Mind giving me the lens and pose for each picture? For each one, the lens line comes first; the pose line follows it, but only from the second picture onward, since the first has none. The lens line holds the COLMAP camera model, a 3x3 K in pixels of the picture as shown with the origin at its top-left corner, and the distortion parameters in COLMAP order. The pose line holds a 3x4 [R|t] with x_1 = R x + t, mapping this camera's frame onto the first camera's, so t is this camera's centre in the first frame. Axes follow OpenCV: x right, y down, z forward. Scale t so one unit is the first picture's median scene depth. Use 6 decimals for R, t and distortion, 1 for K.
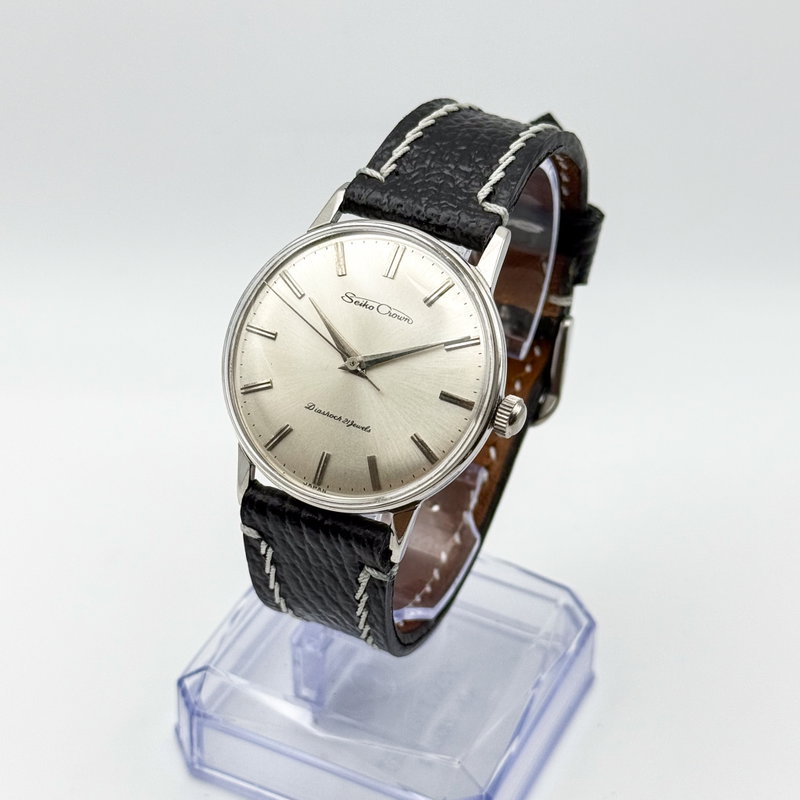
lens RADIAL K [[2126.2, 0, 400.0], [0, 2126.2, 400.0], [0, 0, 1]] dist [-0.236869, 2.430015]
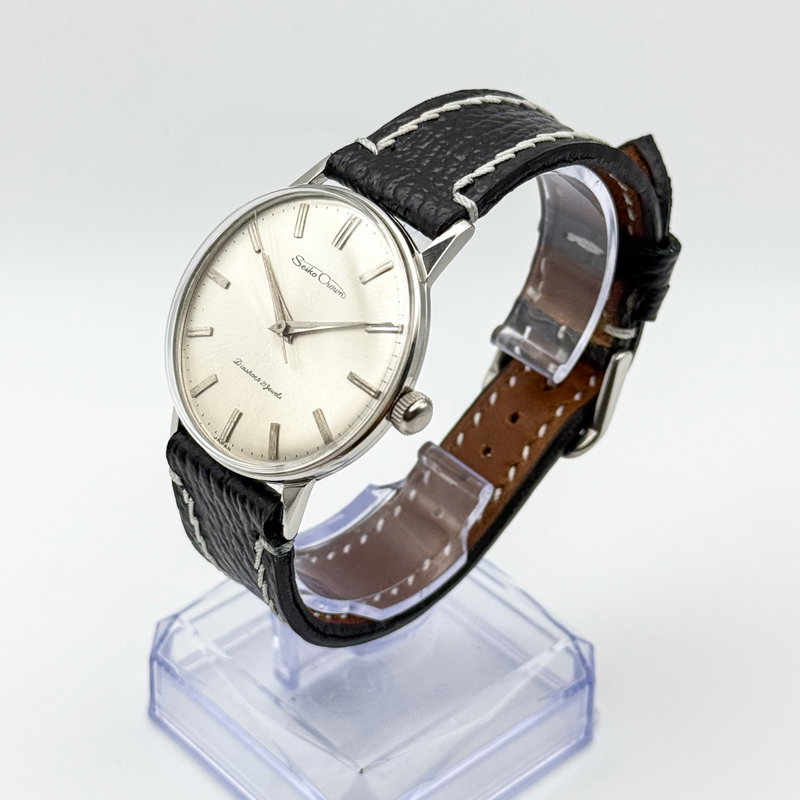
lens RADIAL K [[2126.2, 0, 400.0], [0, 2126.2, 400.0], [0, 0, 1]] dist [-0.236869, 2.430015]
pose [[0.927543, 0.214903, -0.305748, 0.322544], [-0.222559, 0.974868, 0.010038, -0.006138], [0.300221, 0.058736, 0.952060, 0.090461]]
